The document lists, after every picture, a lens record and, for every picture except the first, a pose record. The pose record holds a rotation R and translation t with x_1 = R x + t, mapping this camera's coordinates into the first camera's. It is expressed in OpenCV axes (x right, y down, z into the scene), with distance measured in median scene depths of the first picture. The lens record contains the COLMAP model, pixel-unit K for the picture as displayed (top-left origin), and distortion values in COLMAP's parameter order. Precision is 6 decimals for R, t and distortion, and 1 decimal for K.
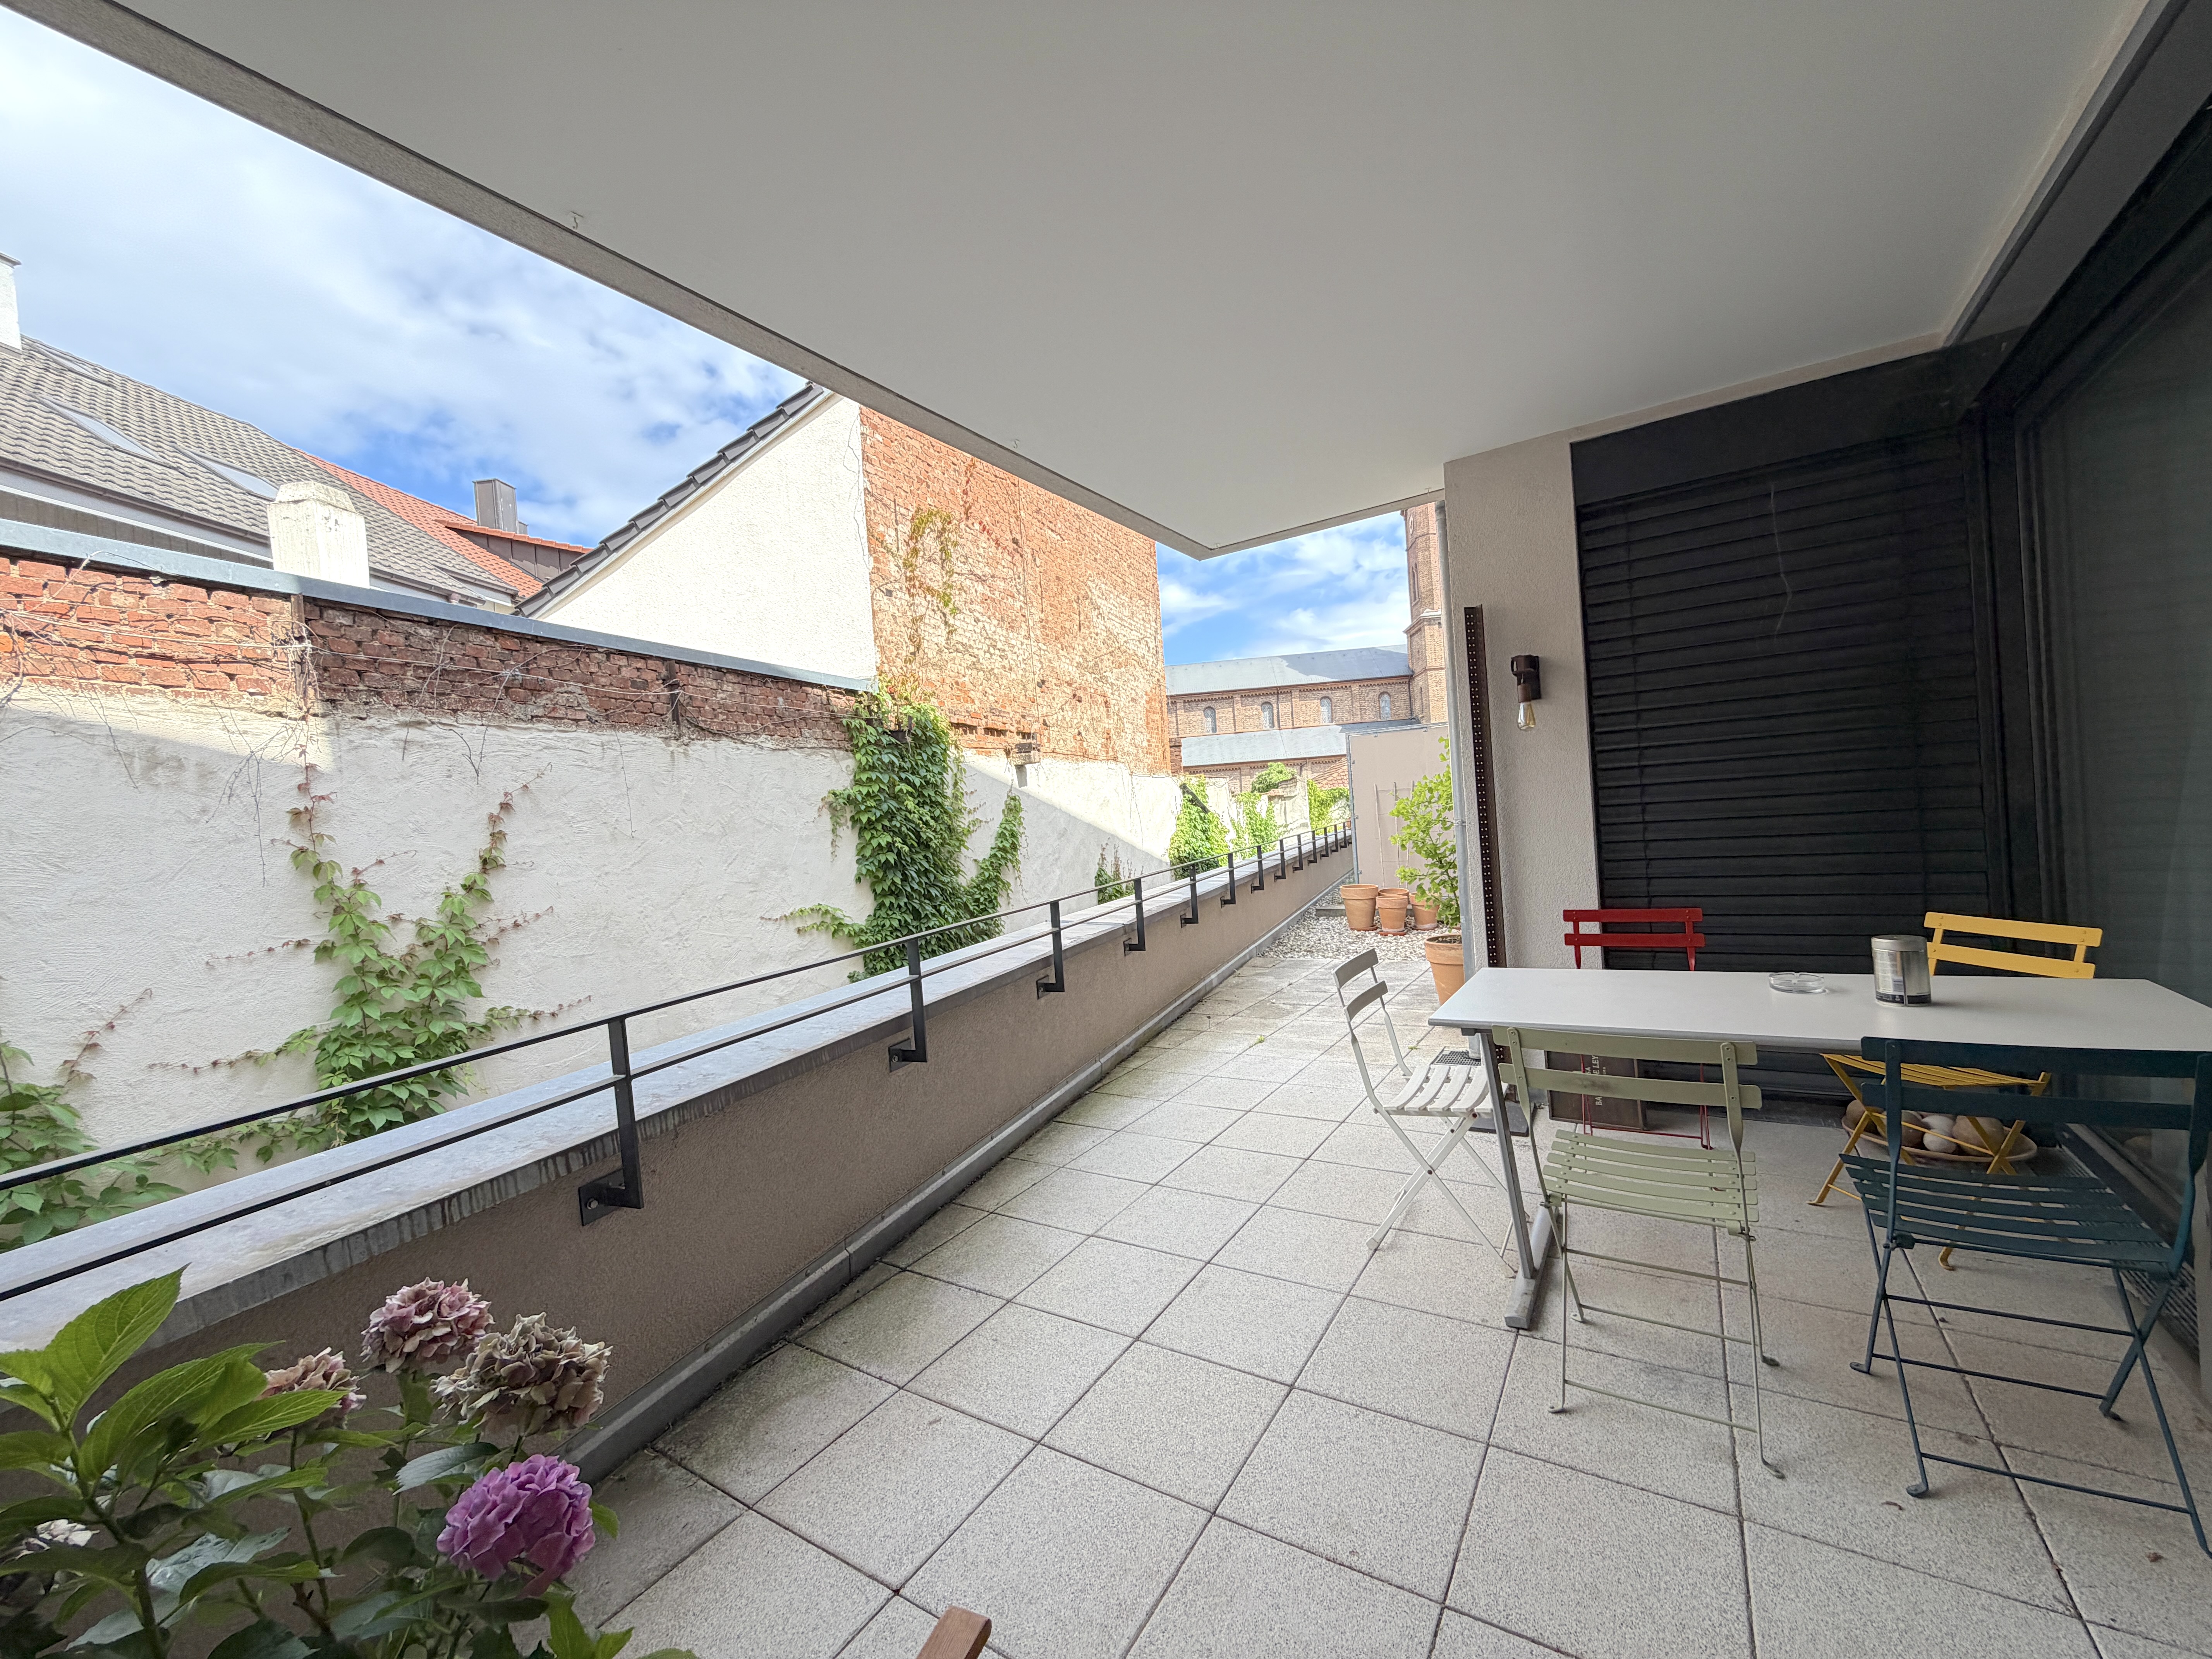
lens RADIAL K [[889.8, 0, 1105.0], [0, 889.8, 829.2], [0, 0, 1]] dist [0.001824, 0.000249]
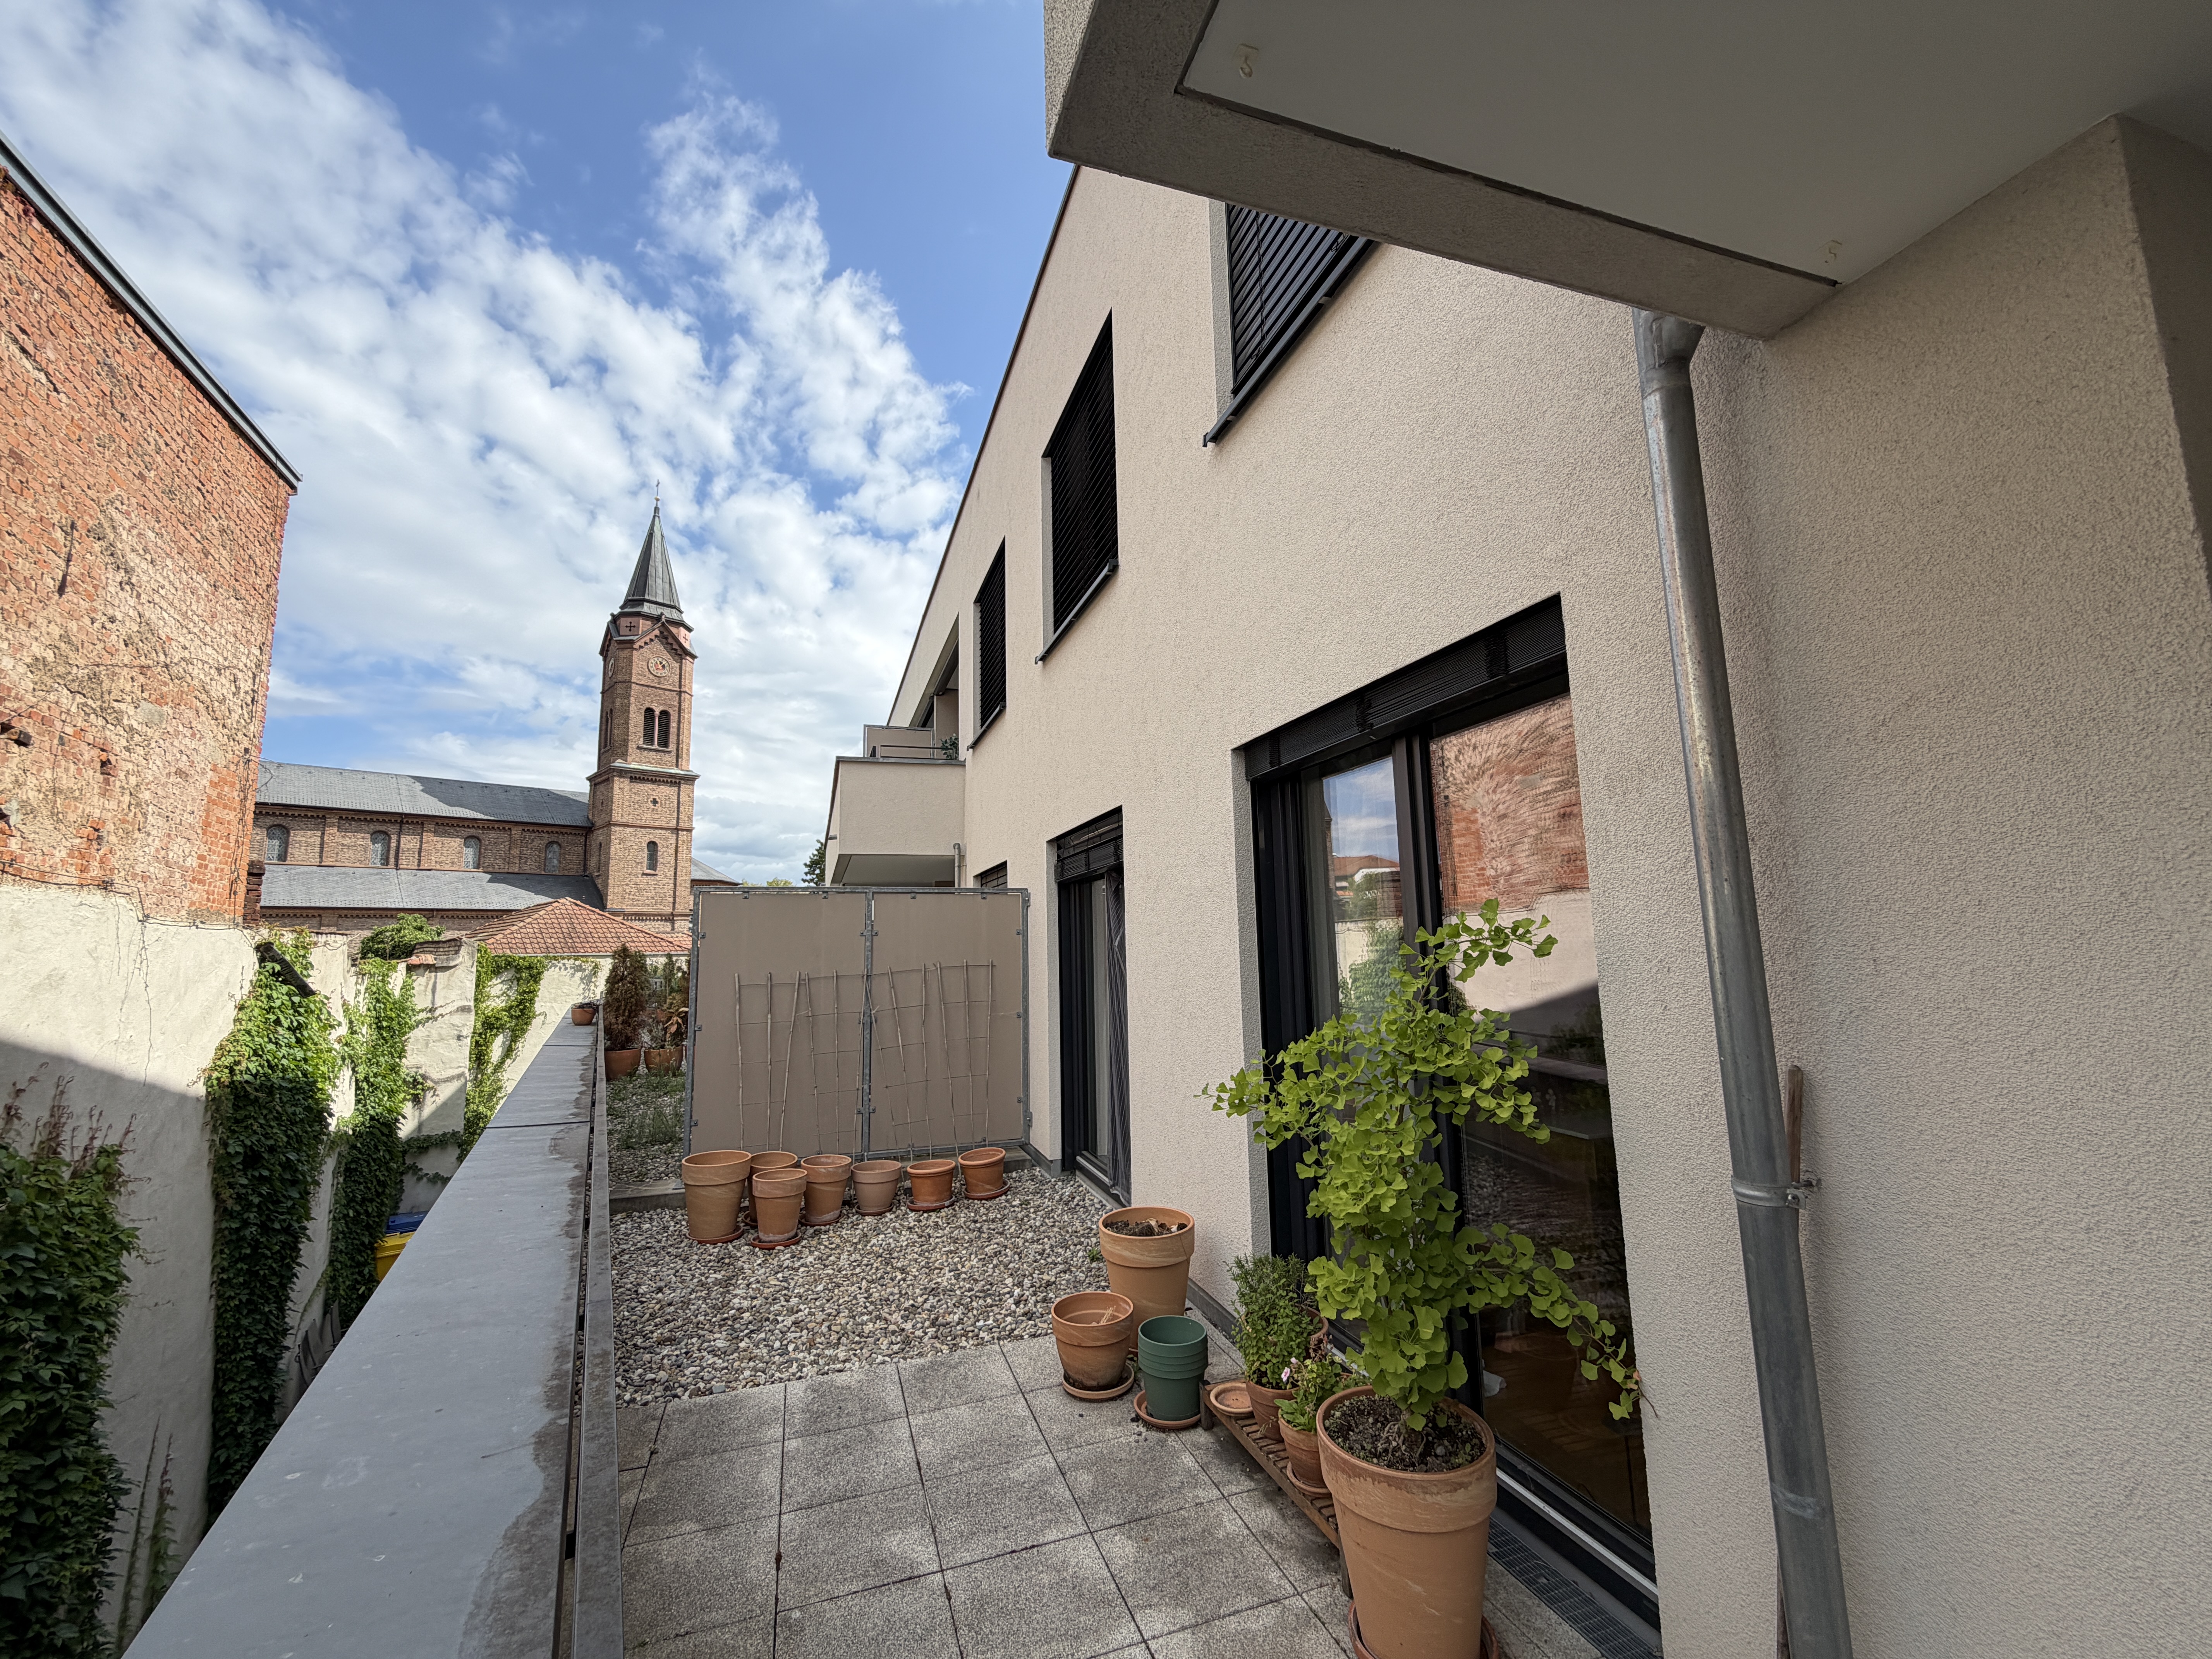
lens RADIAL K [[889.8, 0, 1102.2], [0, 889.8, 824.5], [0, 0, 1]] dist [0.001824, 0.000249]
pose [[0.635753, 0.162747, 0.754541, -0.007591], [-0.012510, 0.979564, -0.200742, -0.012506], [-0.771791, 0.118183, 0.624797, 0.163866]]
